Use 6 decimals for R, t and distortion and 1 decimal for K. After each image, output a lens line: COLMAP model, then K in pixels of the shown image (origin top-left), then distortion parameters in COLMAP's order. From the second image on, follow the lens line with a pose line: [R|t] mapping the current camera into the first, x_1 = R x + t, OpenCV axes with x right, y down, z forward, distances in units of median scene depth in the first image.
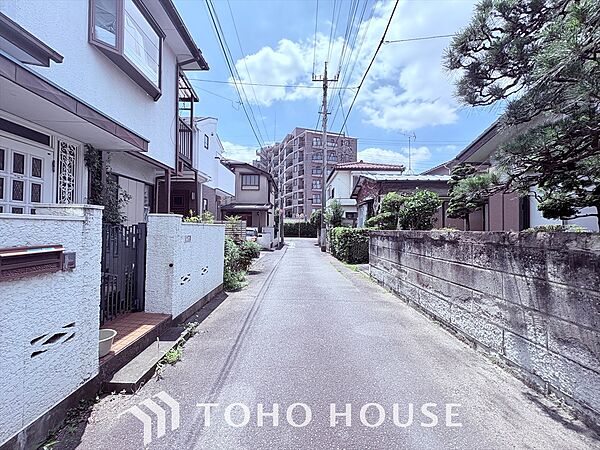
lens RADIAL K [[242.1, 0, 300.3], [0, 242.1, 224.7], [0, 0, 1]] dist [-0.000076, 0.000028]
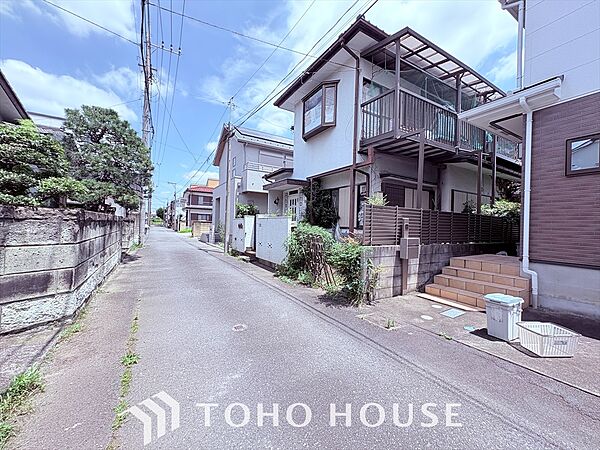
lens RADIAL K [[242.1, 0, 302.4], [0, 242.1, 225.0], [0, 0, 1]] dist [-0.000076, 0.000028]
pose [[-0.853842, -0.029811, -0.519678, 0.364501], [-0.024374, 0.999553, -0.017290, 0.091809], [0.519961, -0.002096, -0.854187, 3.269446]]
